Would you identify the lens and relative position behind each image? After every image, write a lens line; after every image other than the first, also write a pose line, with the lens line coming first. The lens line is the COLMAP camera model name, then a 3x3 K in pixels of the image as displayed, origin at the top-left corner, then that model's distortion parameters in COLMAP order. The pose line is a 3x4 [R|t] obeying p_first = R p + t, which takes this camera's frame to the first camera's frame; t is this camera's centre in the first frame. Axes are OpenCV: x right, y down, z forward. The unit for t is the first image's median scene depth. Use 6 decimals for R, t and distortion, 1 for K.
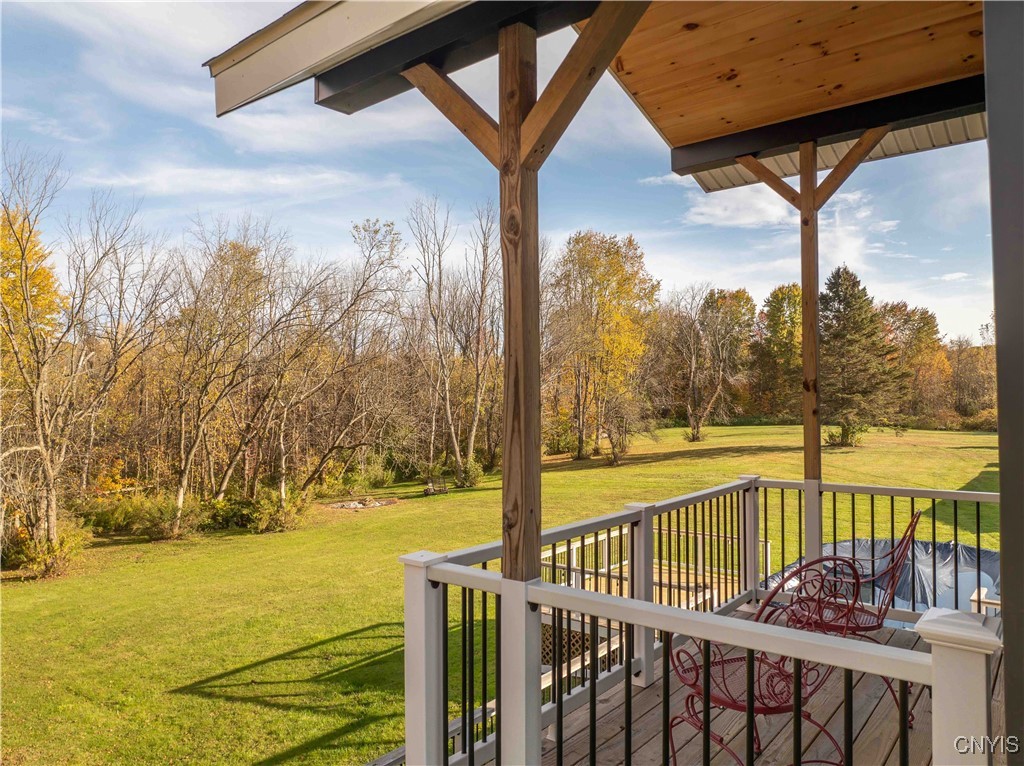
lens RADIAL K [[712.6, 0, 512.0], [0, 712.6, 383.0], [0, 0, 1]] dist [-0.010735, -0.042789]
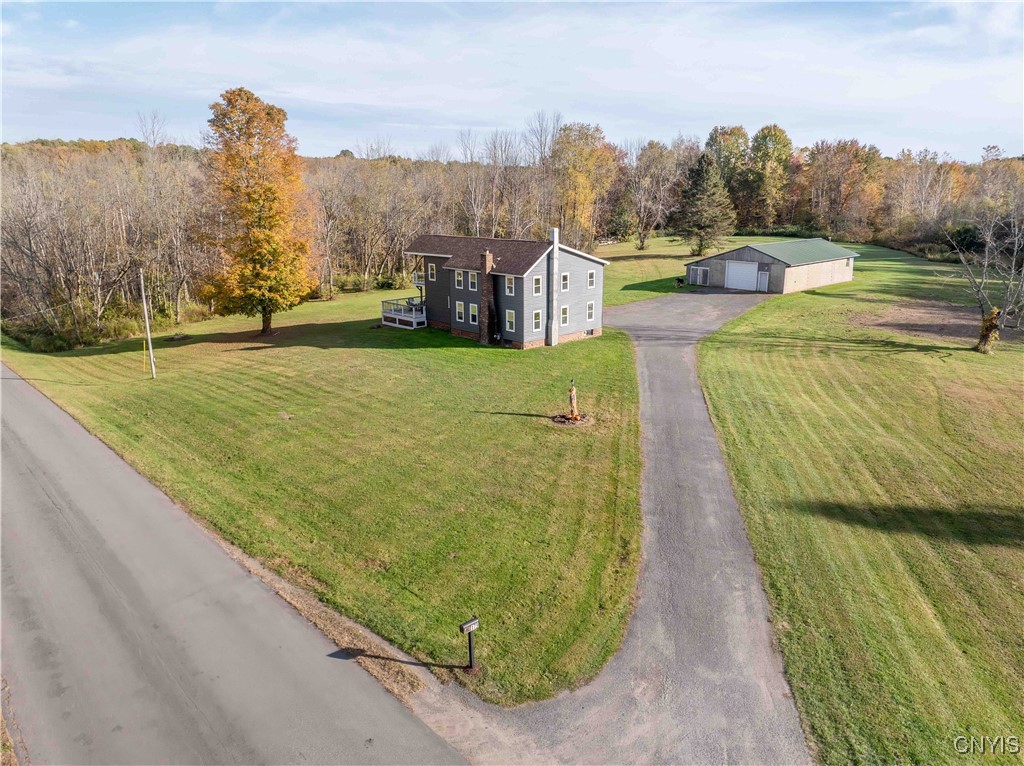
lens RADIAL K [[707.9, 0, 550.3], [0, 707.9, 380.3], [0, 0, 1]] dist [-0.002161, -0.001825]
pose [[0.995237, 0.029638, -0.092872, 0.286897], [-0.002178, 0.959186, 0.282766, -0.128704], [0.097462, -0.281217, 0.954682, -0.947626]]
